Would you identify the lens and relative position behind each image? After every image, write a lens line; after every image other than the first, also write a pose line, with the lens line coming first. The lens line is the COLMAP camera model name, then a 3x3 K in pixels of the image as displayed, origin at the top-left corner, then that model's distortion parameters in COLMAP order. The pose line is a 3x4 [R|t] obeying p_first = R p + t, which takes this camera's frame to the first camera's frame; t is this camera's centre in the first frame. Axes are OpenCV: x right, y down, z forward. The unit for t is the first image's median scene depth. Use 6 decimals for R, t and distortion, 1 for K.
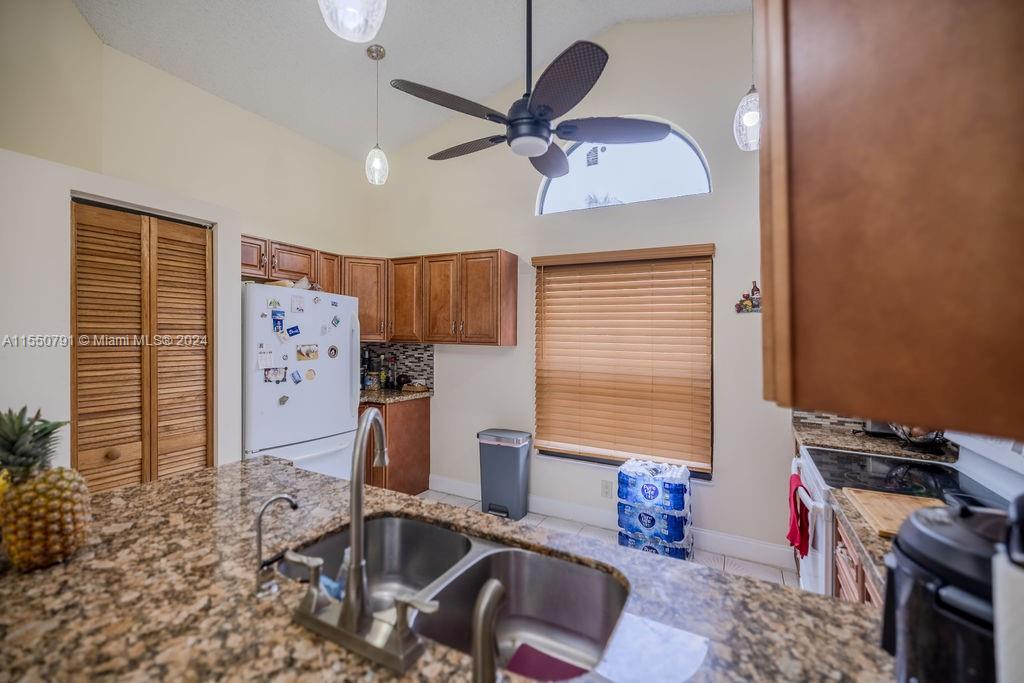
lens RADIAL K [[435.6, 0, 518.7], [0, 435.6, 365.2], [0, 0, 1]] dist [-0.000563, 0.000054]
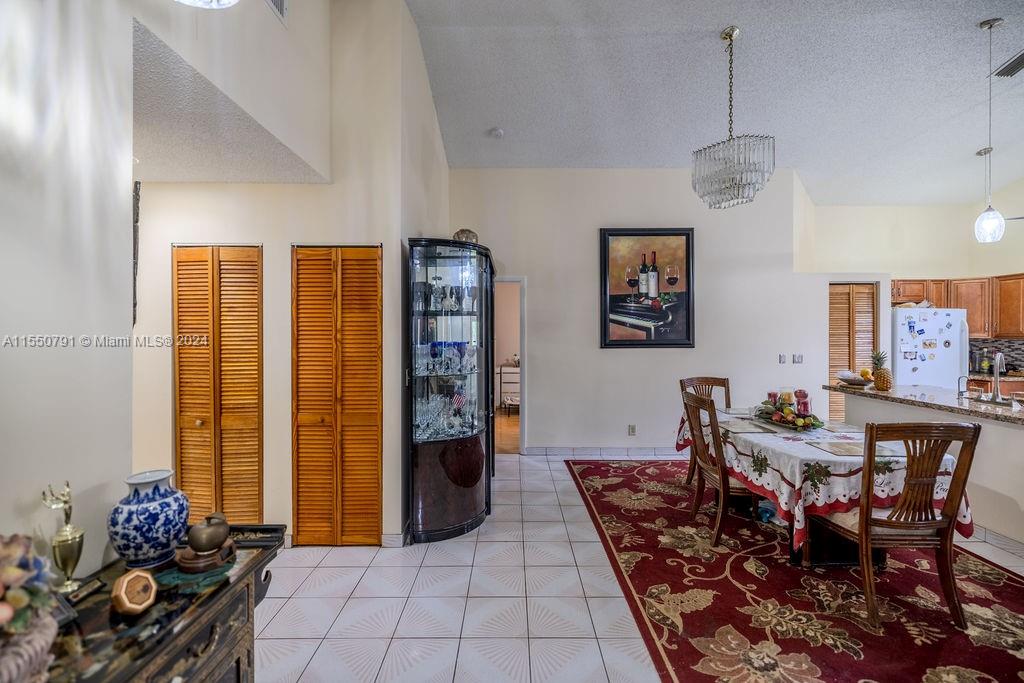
lens RADIAL K [[450.2, 0, 512.7], [0, 450.2, 329.3], [0, 0, 1]] dist [0.000298, 0.000005]
pose [[0.460569, -0.024893, -0.887275, 0.351504], [-0.047991, 0.997446, -0.052895, 0.088925], [0.886325, 0.066943, 0.458199, -1.323275]]
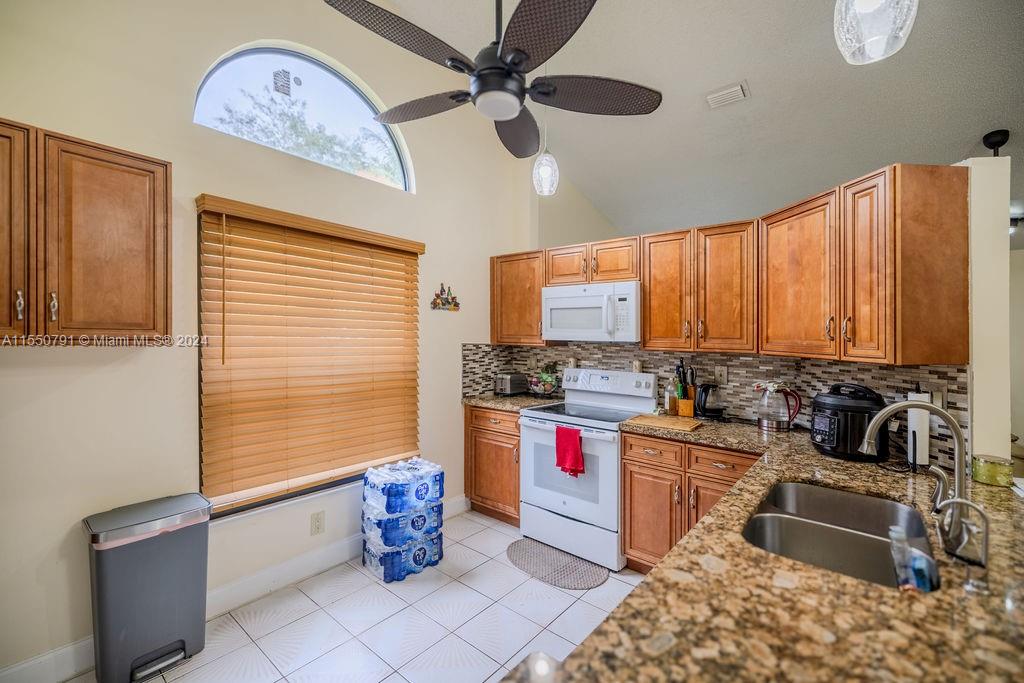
lens RADIAL K [[431.5, 0, 512.6], [0, 431.5, 356.7], [0, 0, 1]] dist [0.001101, 0.000129]
pose [[0.209198, -0.060394, 0.976007, -0.556705], [0.046269, 0.997584, 0.051811, -0.046645], [-0.976778, 0.034320, 0.211487, 0.572725]]
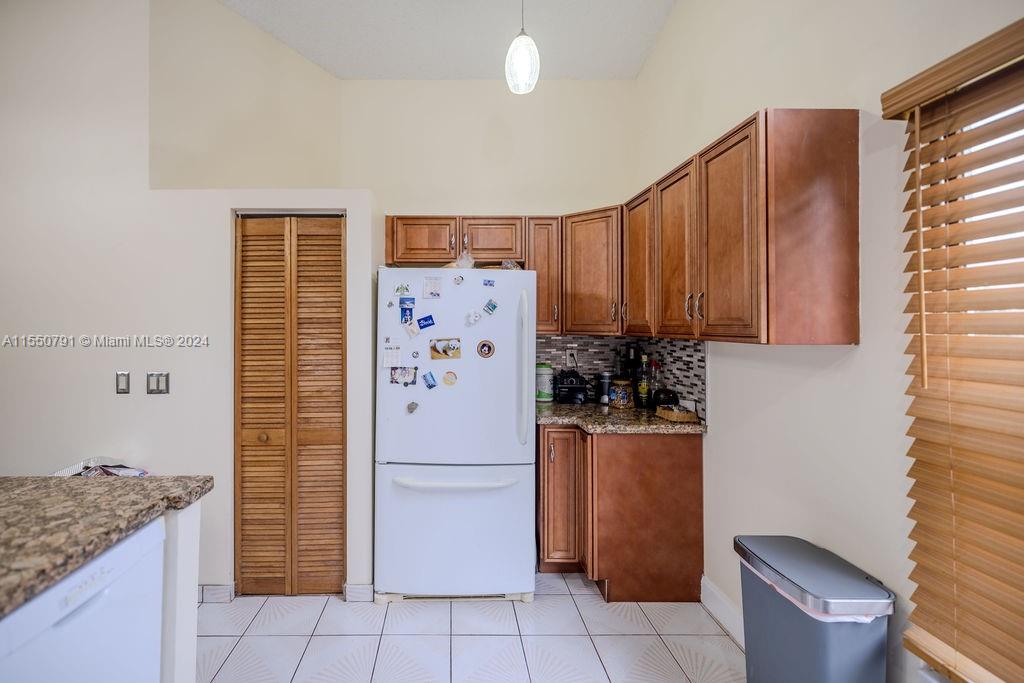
lens RADIAL K [[456.9, 0, 452.6], [0, 456.9, 334.1], [0, 0, 1]] dist [-0.000711, -0.000149]
pose [[0.458483, -0.001676, -0.888701, 0.238928], [-0.046192, 0.998602, -0.025714, -0.035884], [0.887502, 0.052841, 0.457765, 0.643967]]
